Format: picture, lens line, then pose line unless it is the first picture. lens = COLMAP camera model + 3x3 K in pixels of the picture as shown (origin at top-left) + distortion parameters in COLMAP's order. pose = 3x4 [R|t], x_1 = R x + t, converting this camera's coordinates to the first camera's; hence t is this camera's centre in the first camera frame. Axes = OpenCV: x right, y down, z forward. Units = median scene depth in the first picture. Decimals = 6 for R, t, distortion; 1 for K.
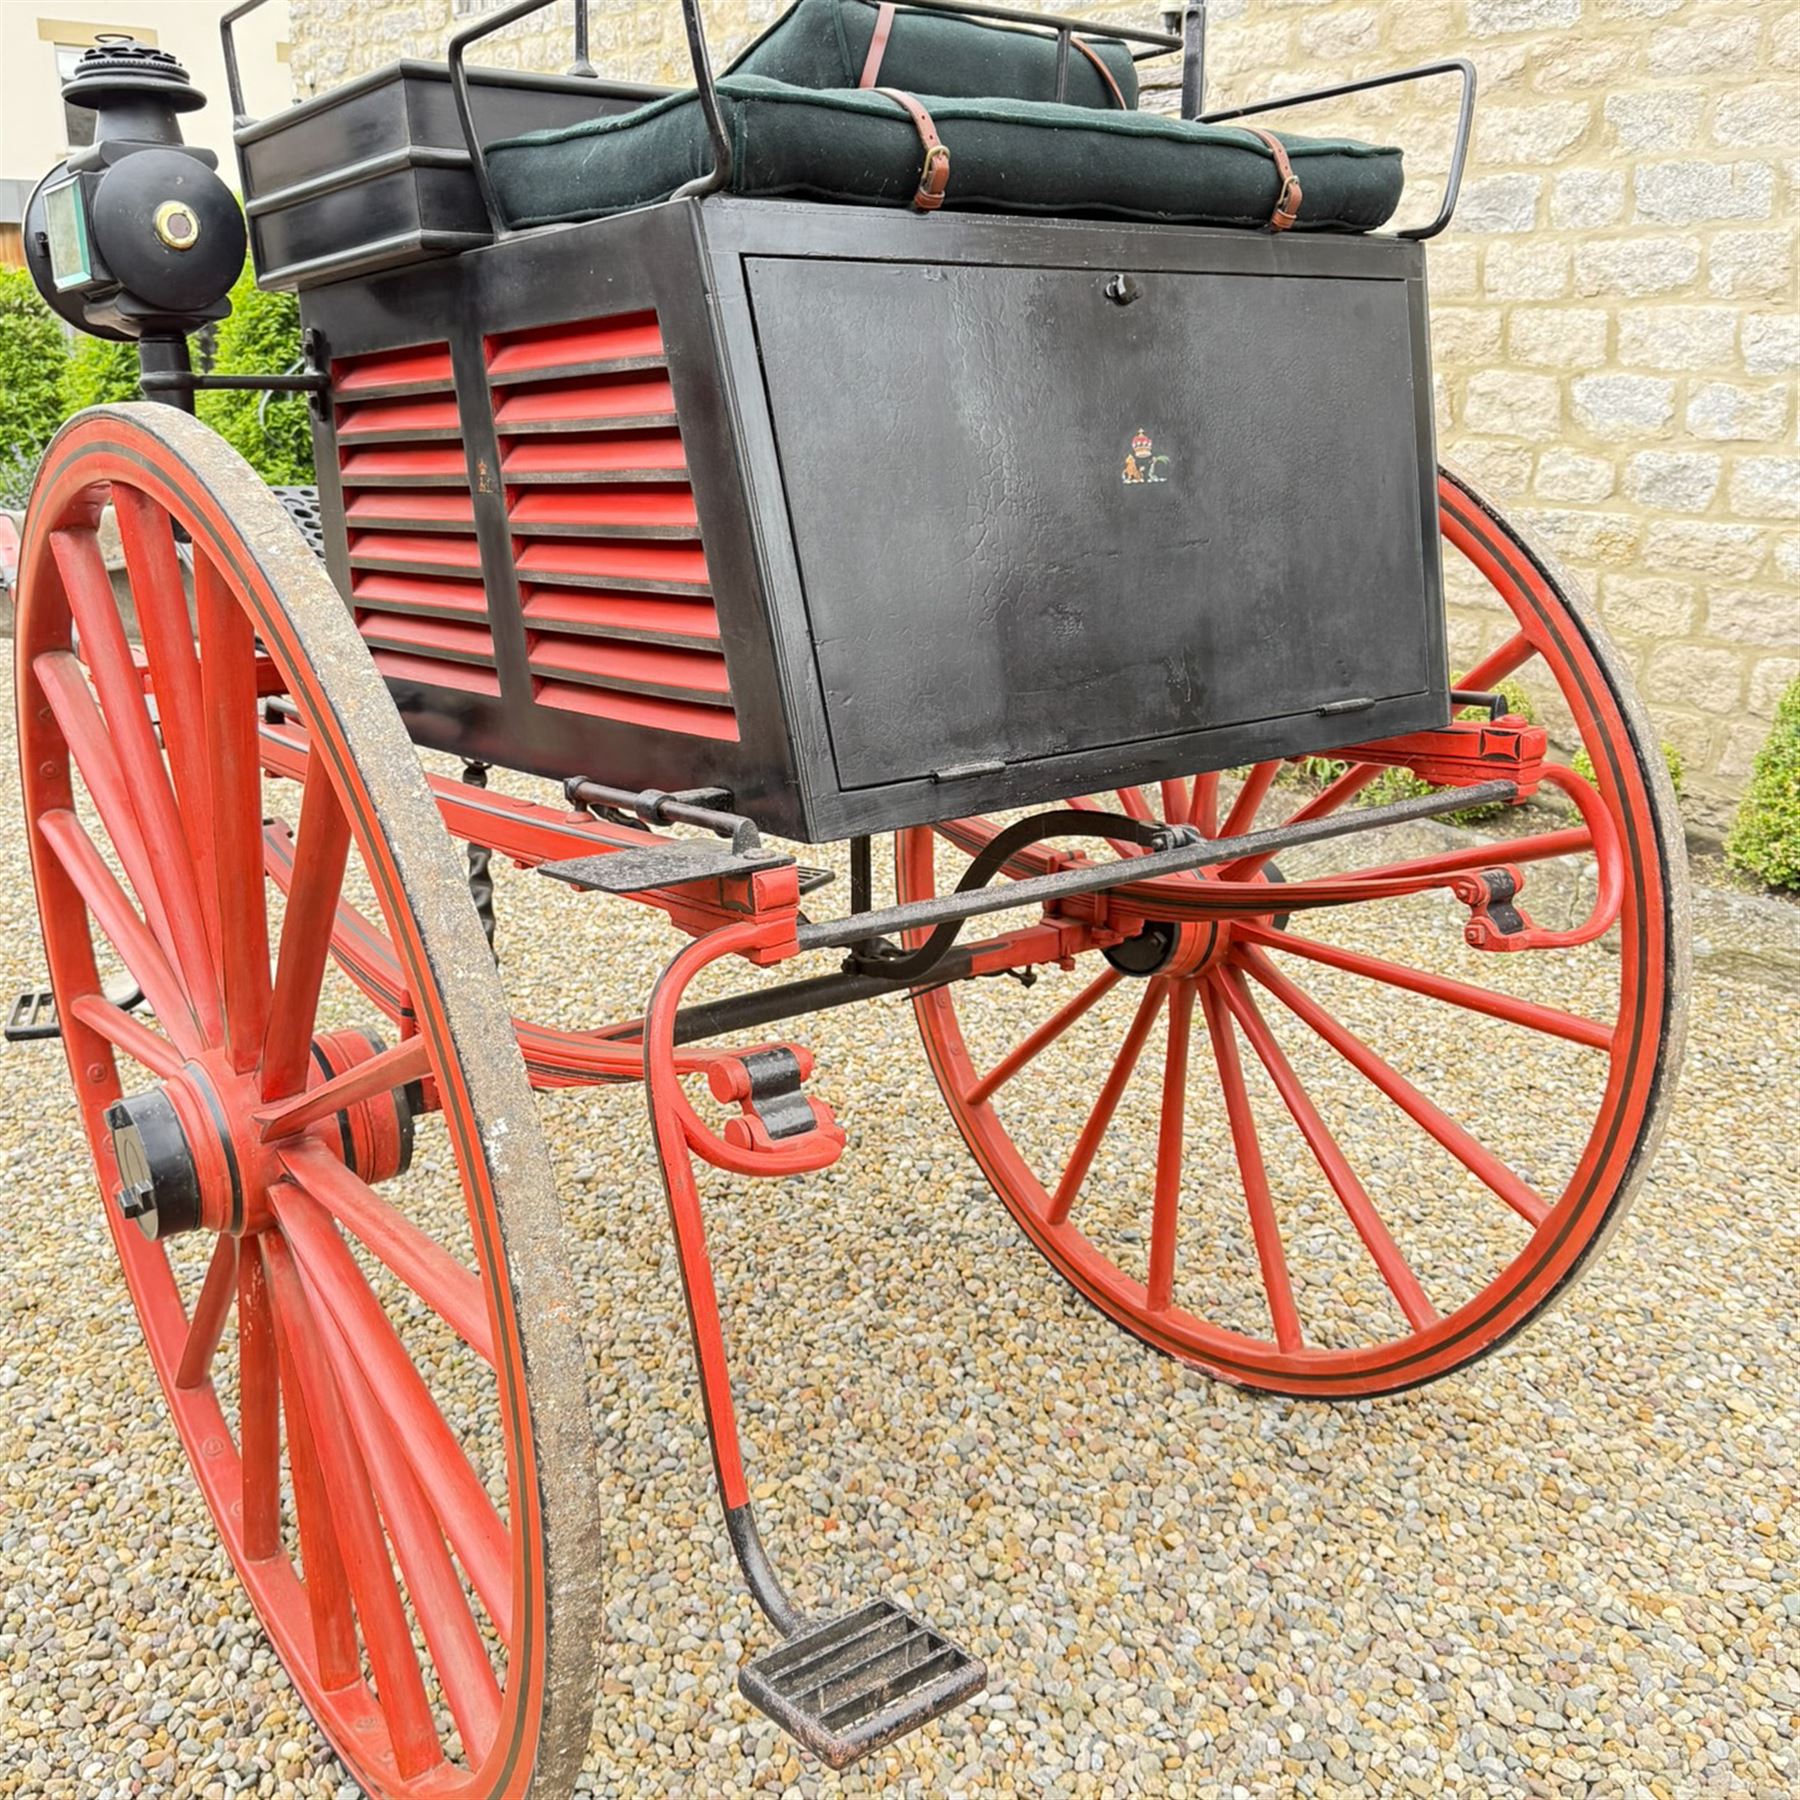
lens RADIAL K [[1756.2, 0, 900.0], [0, 1756.2, 900.0], [0, 0, 1]] dist [0.182971, -0.451066]
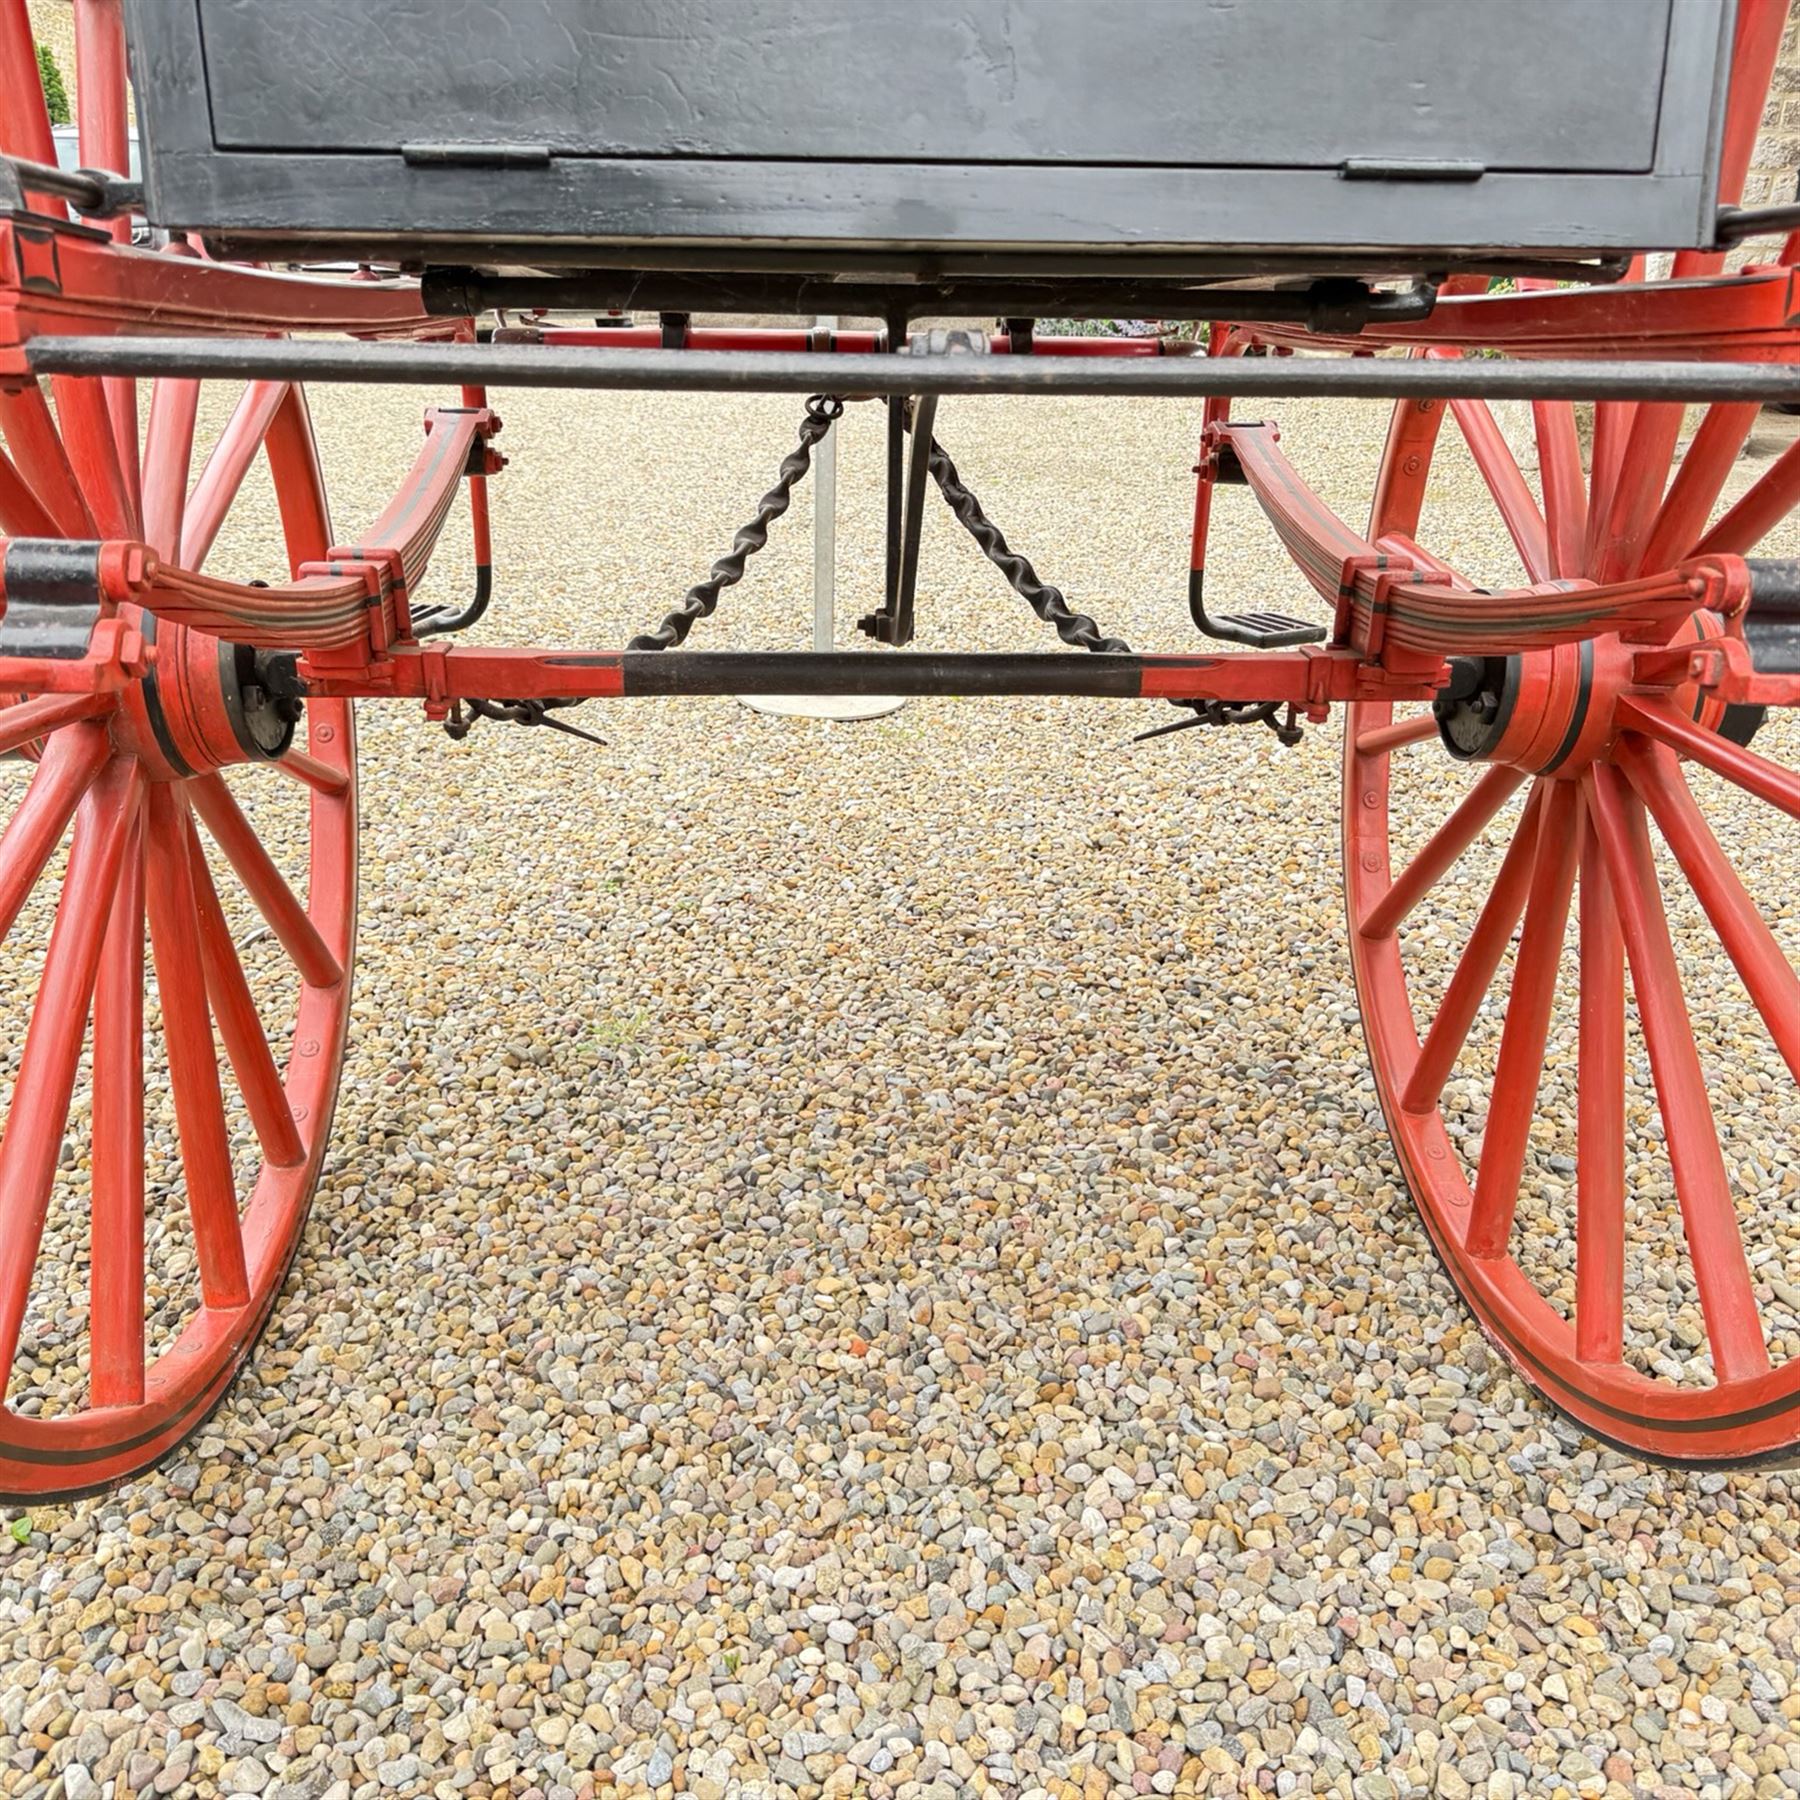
lens RADIAL K [[1706.6, 0, 894.0], [0, 1706.6, 929.9], [0, 0, 1]] dist [0.168549, -0.359579]
pose [[0.836723, 0.222509, -0.500385, 0.299480], [-0.166601, 0.973850, 0.154466, 0.040794], [0.521670, -0.045881, 0.851913, 0.331531]]
